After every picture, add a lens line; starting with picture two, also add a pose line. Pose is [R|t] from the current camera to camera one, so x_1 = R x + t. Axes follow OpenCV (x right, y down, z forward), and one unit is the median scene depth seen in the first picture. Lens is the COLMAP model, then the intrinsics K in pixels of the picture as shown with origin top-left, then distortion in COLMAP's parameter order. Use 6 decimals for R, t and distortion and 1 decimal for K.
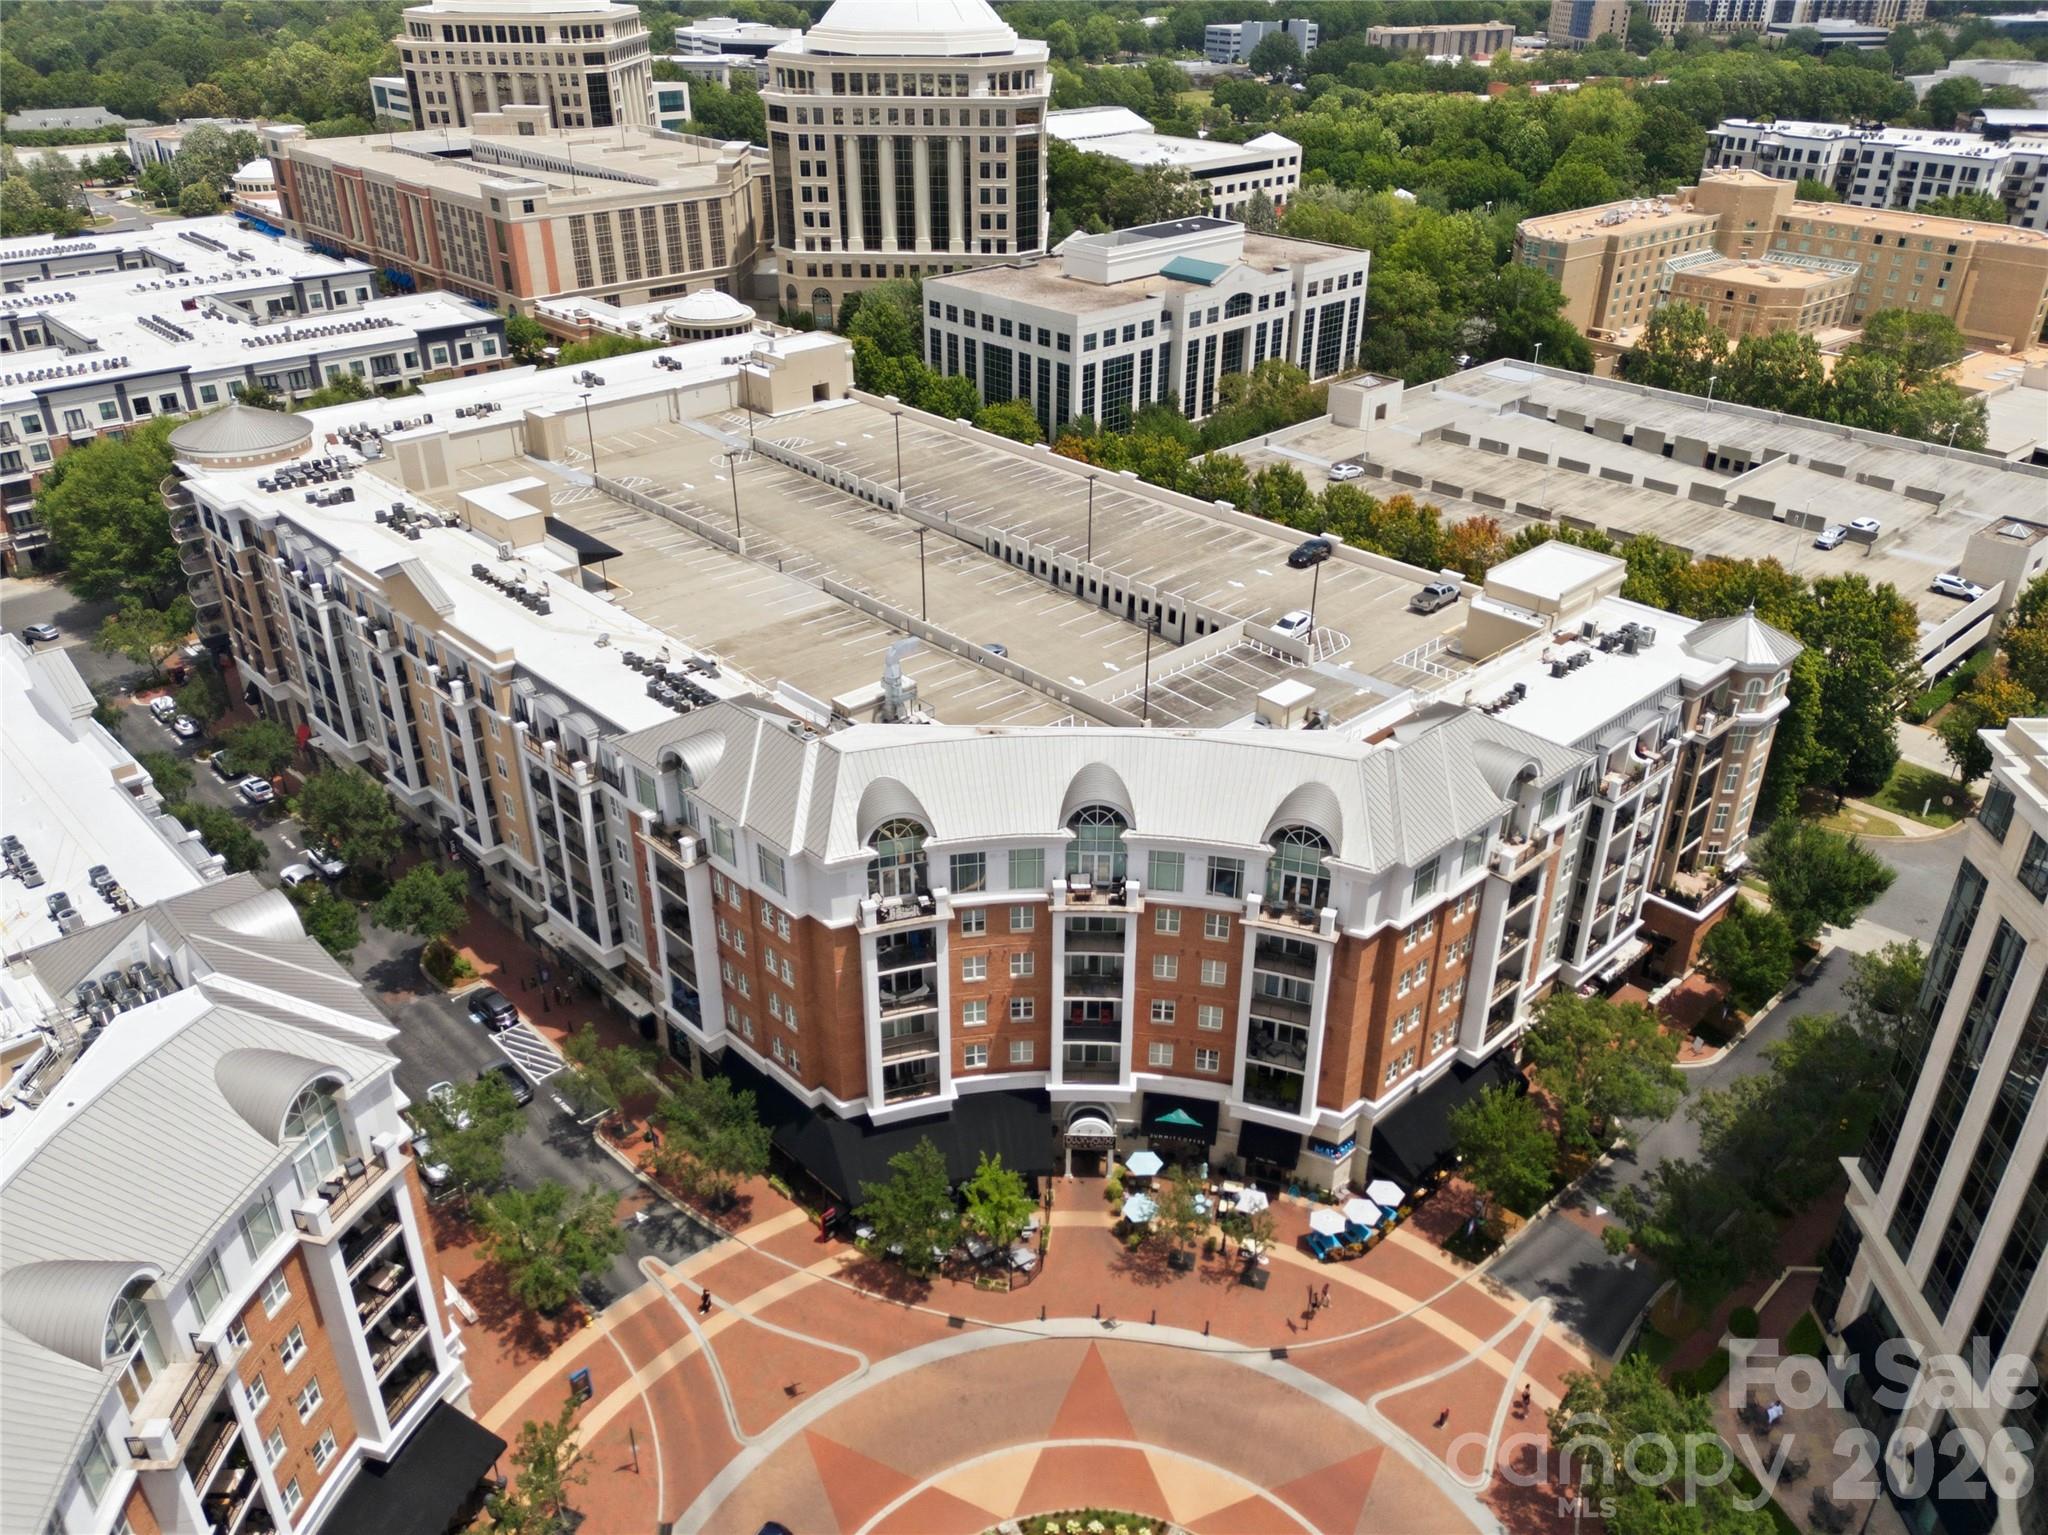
lens RADIAL K [[1546.9, 0, 1062.4], [0, 1546.9, 783.1], [0, 0, 1]] dist [0.066122, -0.058038]
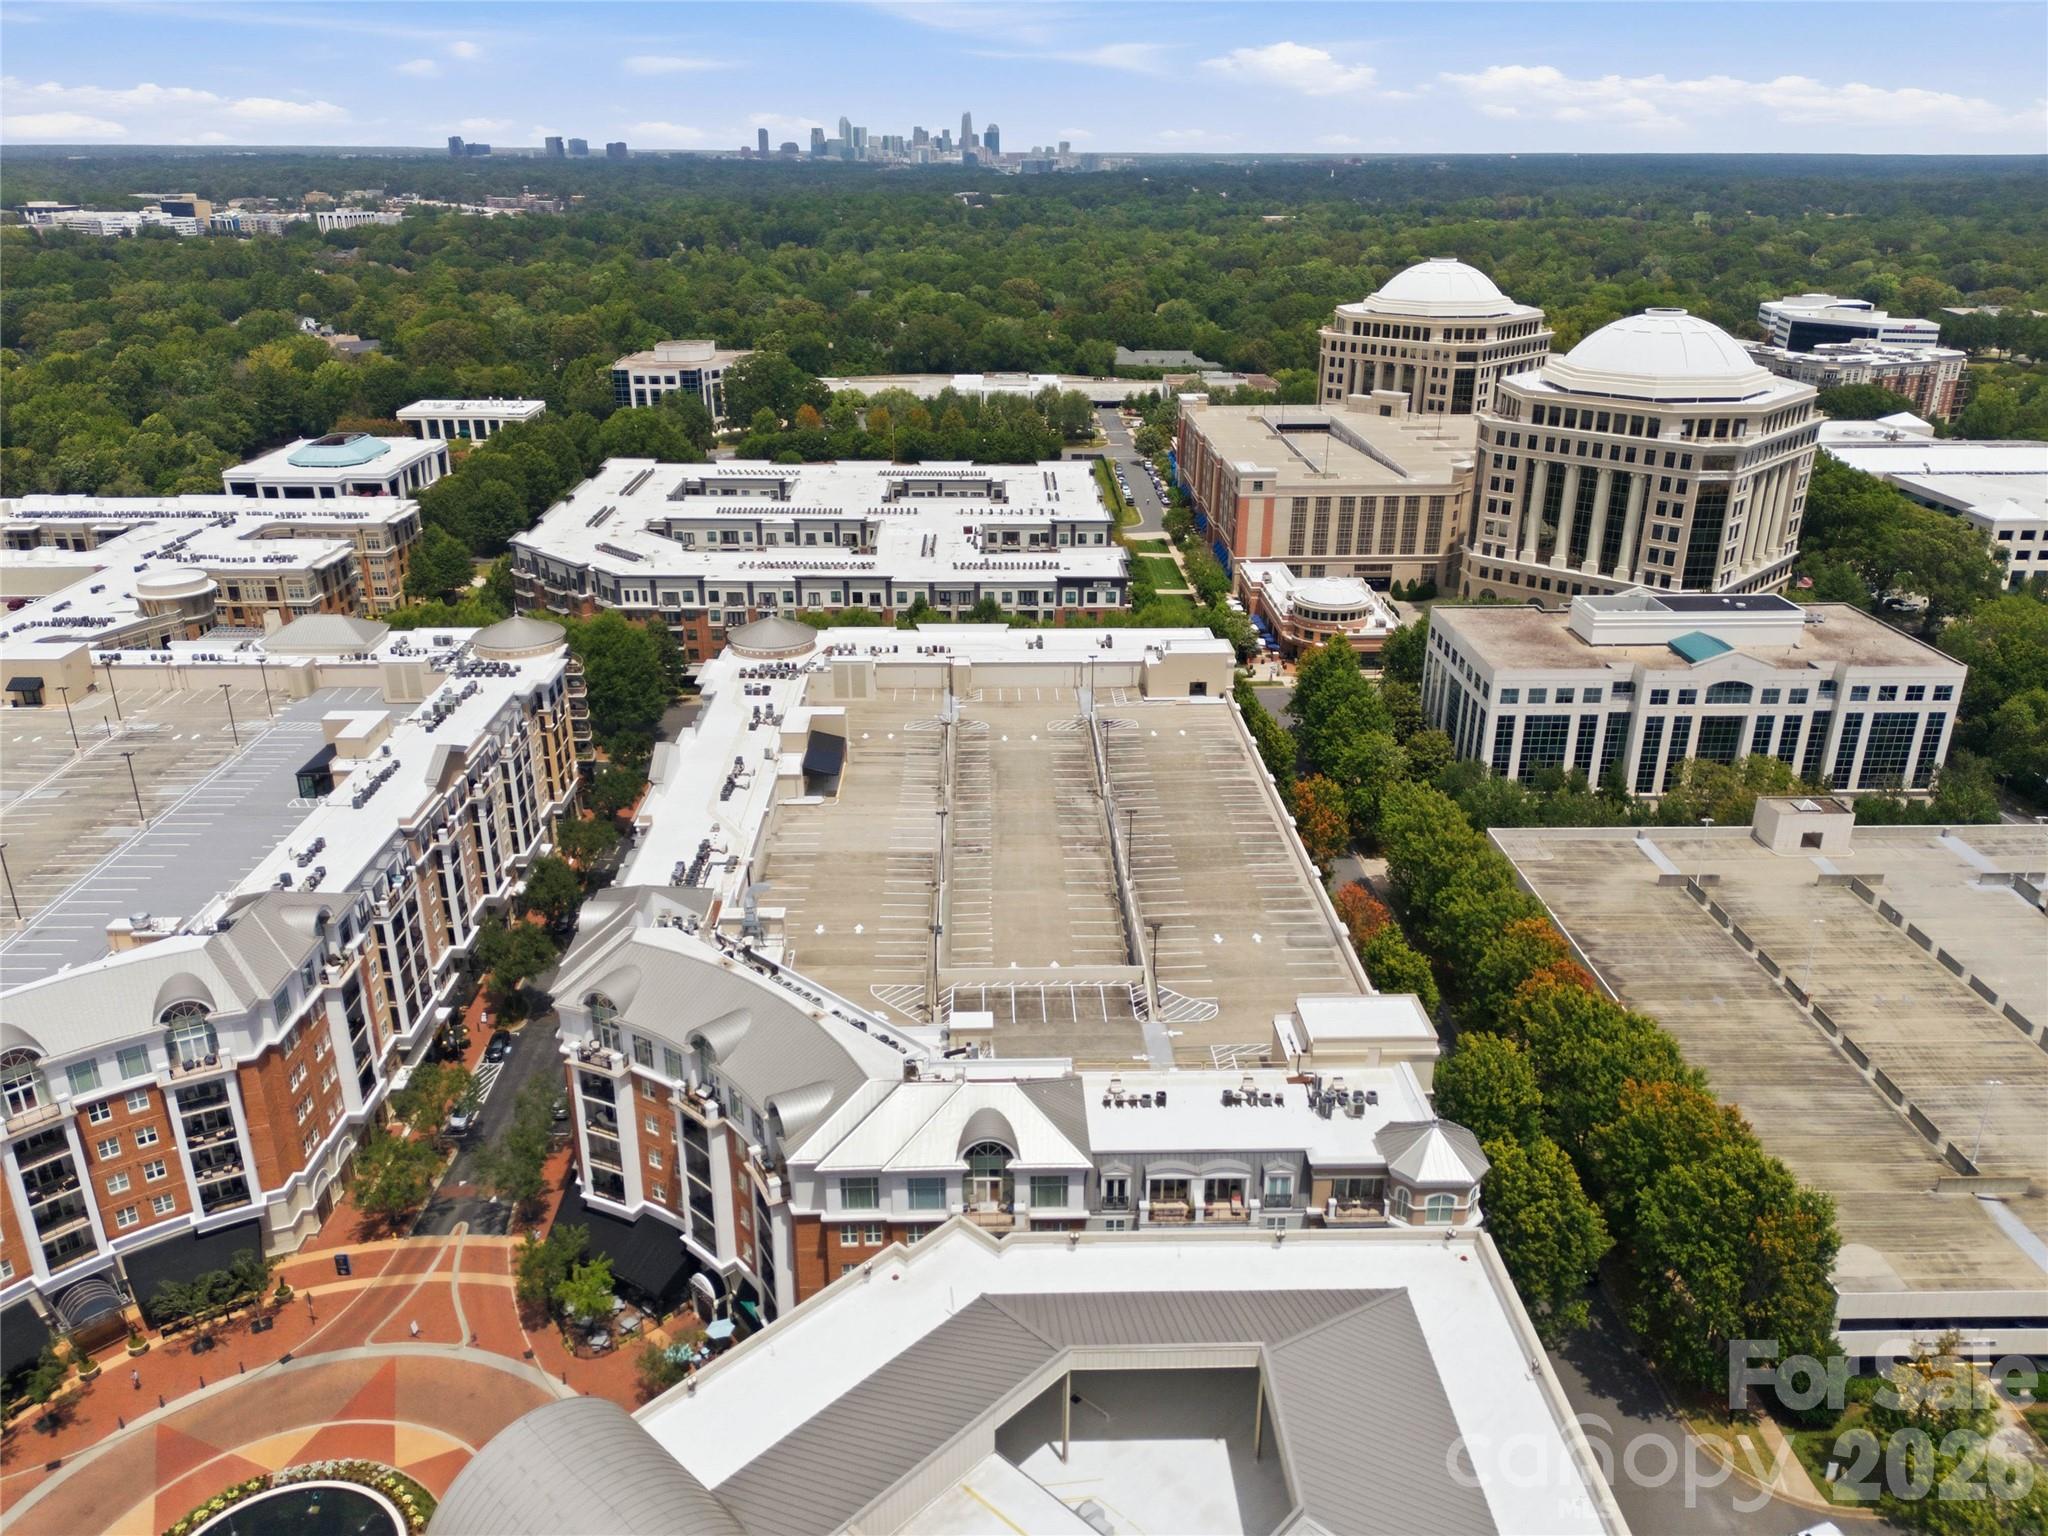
lens RADIAL K [[1546.9, 0, 1045.5], [0, 1546.9, 797.3], [0, 0, 1]] dist [0.066122, -0.058038]
pose [[0.742204, 0.258593, -0.618274, 0.377066], [-0.329164, 0.944273, -0.000203, -0.102541], [0.583767, 0.203664, 0.785963, 0.025724]]
